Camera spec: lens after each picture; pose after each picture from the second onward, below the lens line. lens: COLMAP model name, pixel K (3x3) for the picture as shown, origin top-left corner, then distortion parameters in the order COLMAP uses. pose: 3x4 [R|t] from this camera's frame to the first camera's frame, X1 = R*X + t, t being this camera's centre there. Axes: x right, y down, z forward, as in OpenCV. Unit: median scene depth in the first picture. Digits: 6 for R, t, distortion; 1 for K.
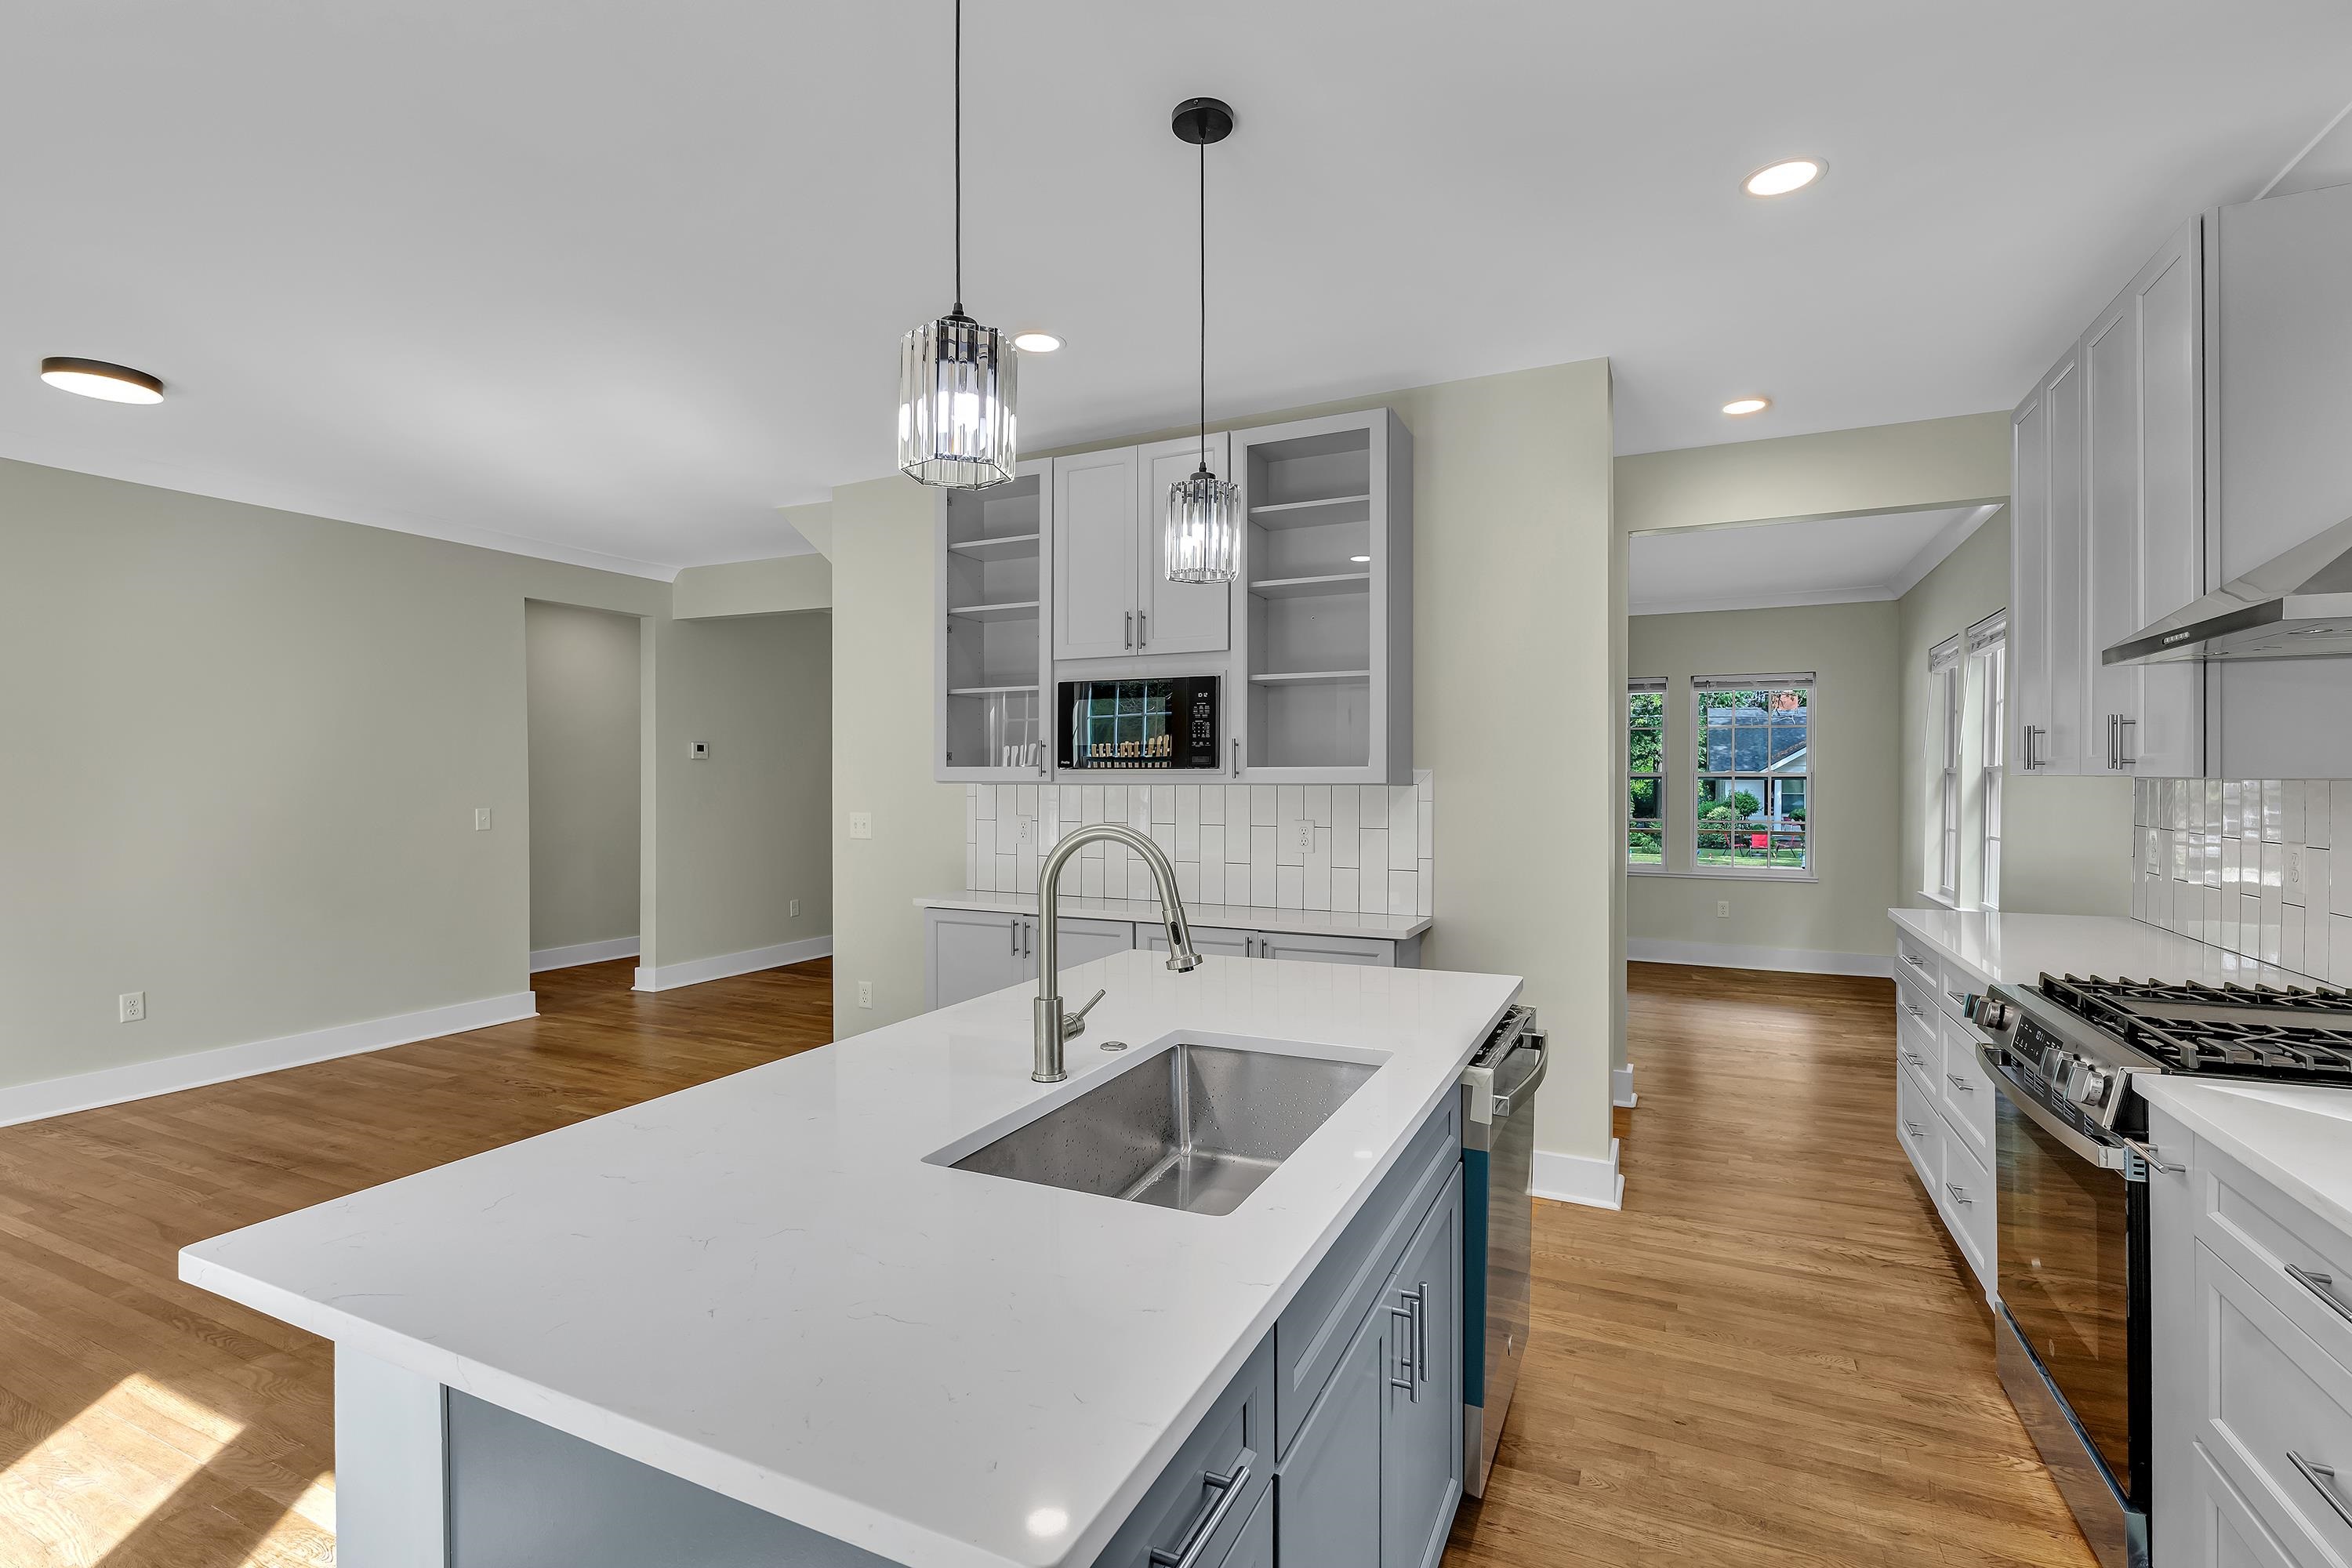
lens RADIAL K [[1017.8, 0, 1180.0], [0, 1017.8, 781.6], [0, 0, 1]] dist [0.003510, 0.000855]
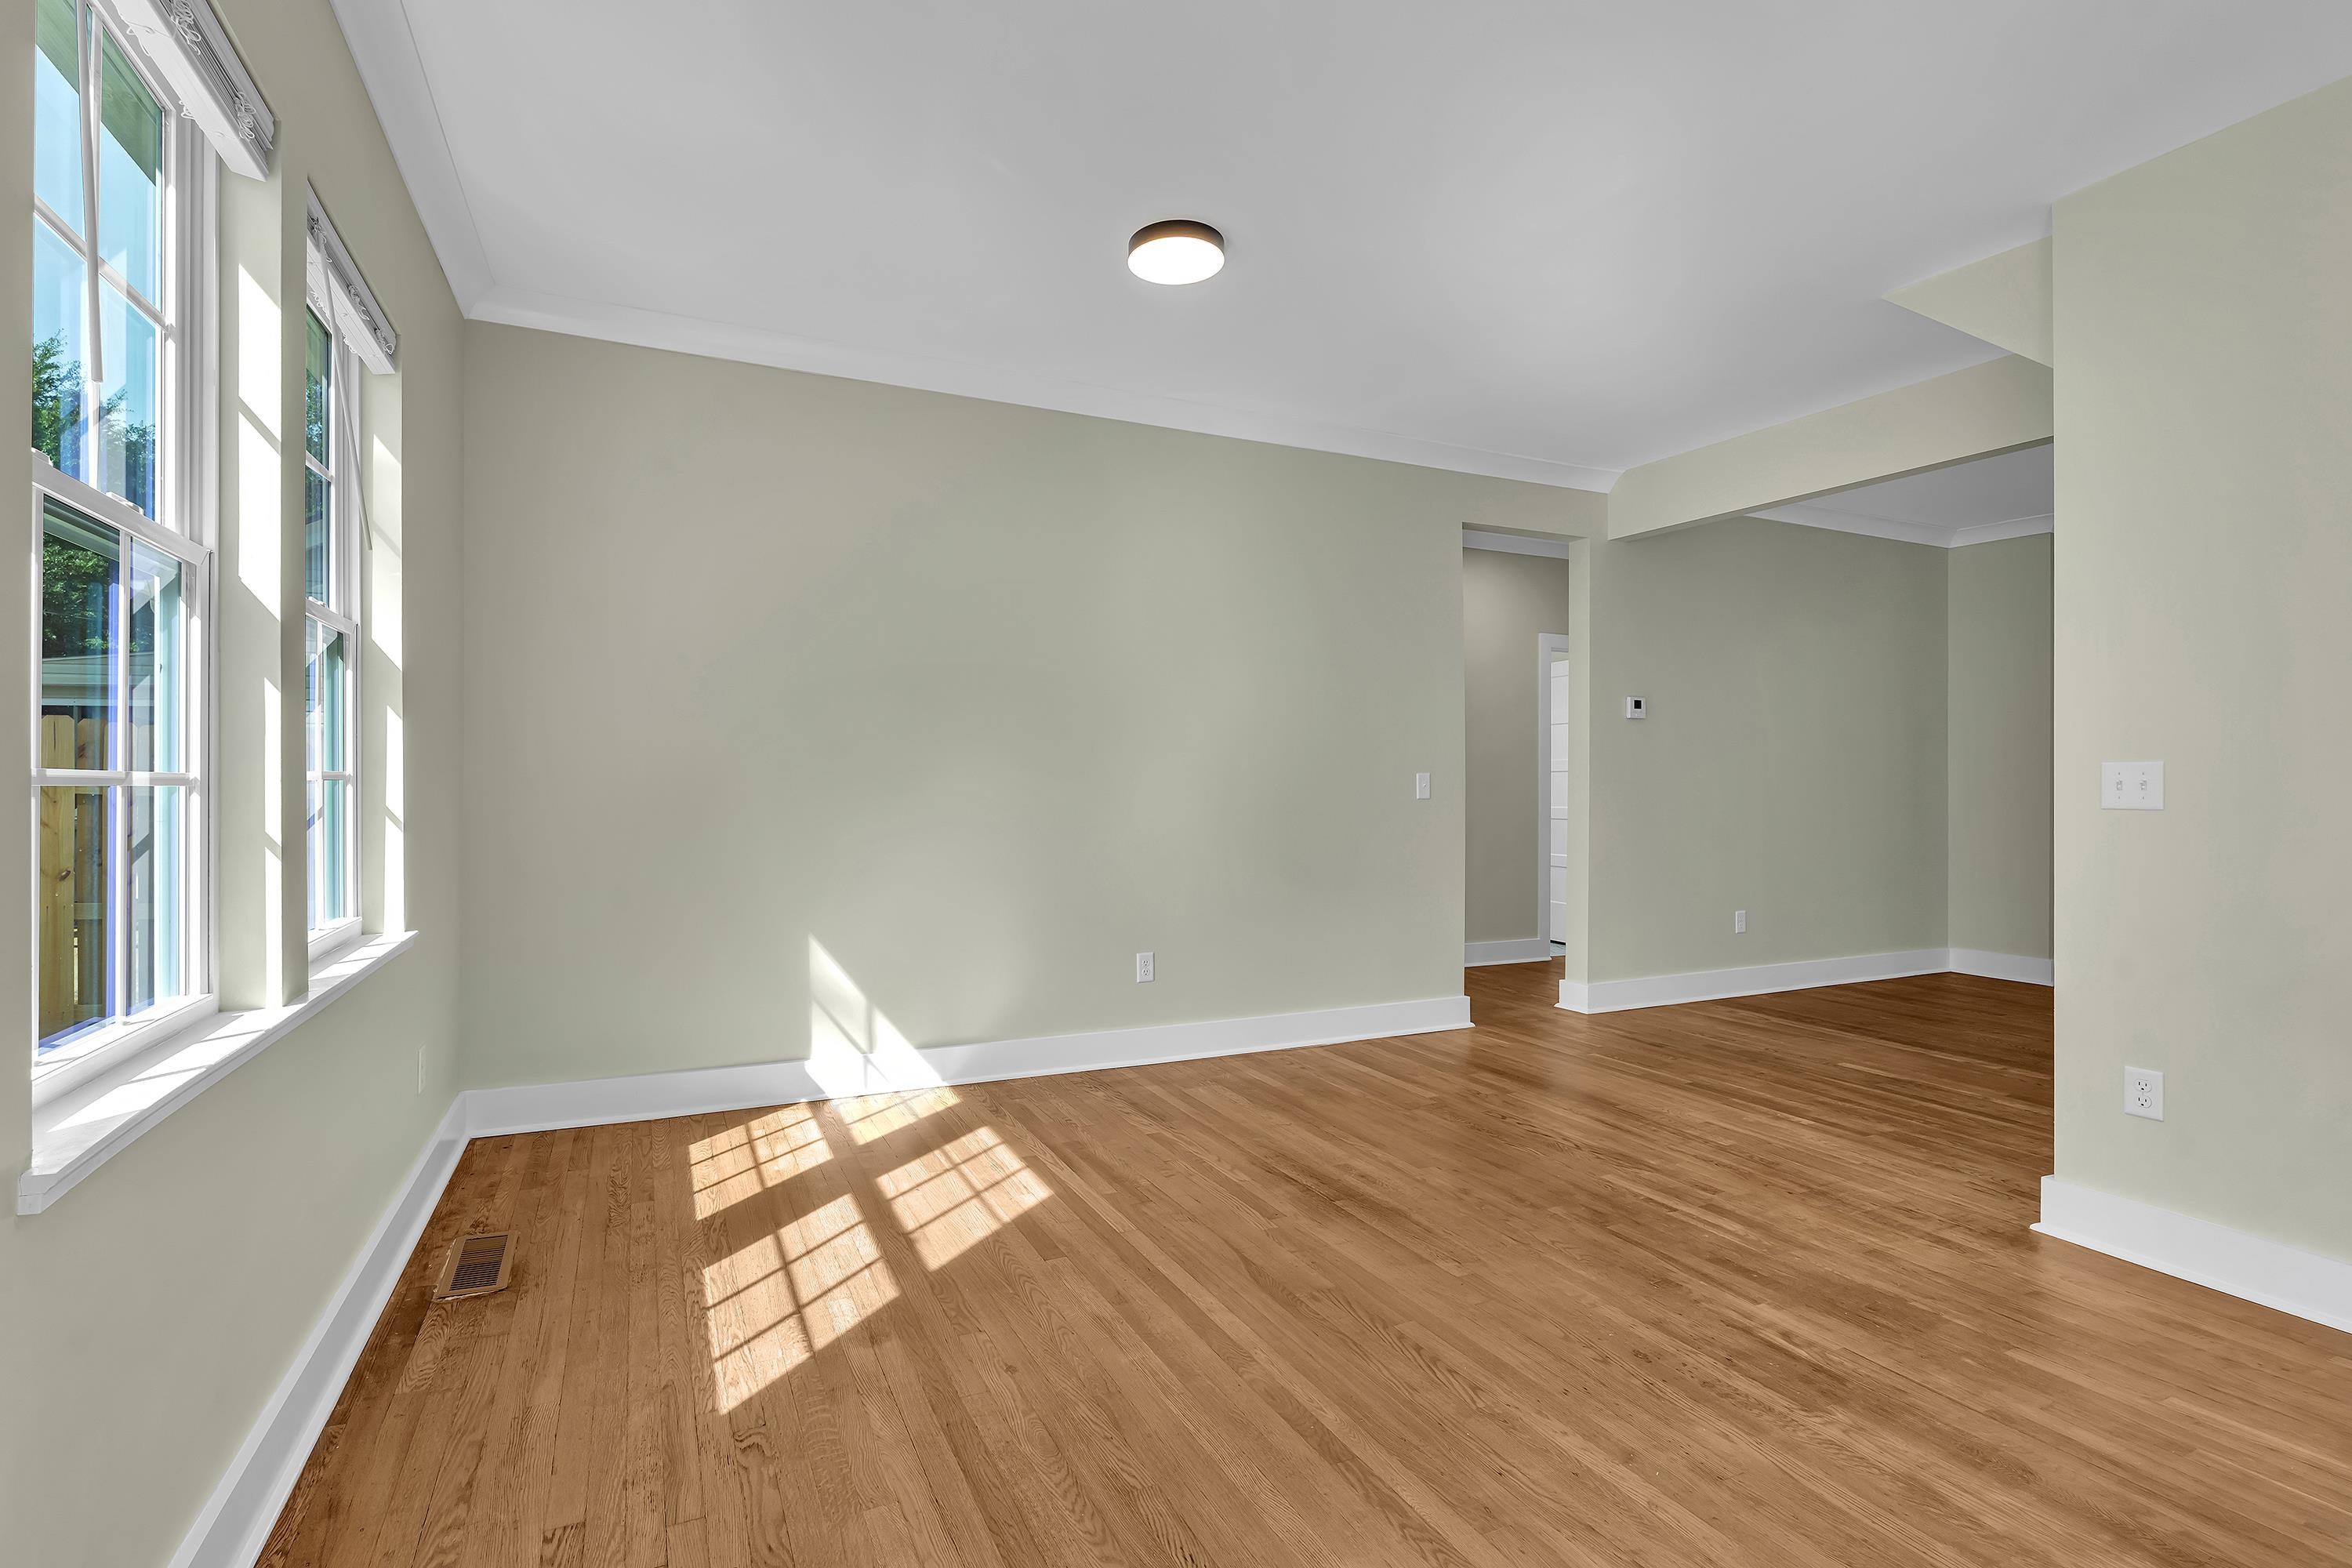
lens RADIAL K [[1074.7, 0, 1170.8], [0, 1074.7, 781.4], [0, 0, 1]] dist [0.002954, 0.000208]
pose [[0.779532, 0.003180, -0.626354, -0.364489], [-0.006684, 0.999972, -0.003243, 0.047372], [0.626326, 0.006714, 0.779532, 0.219592]]
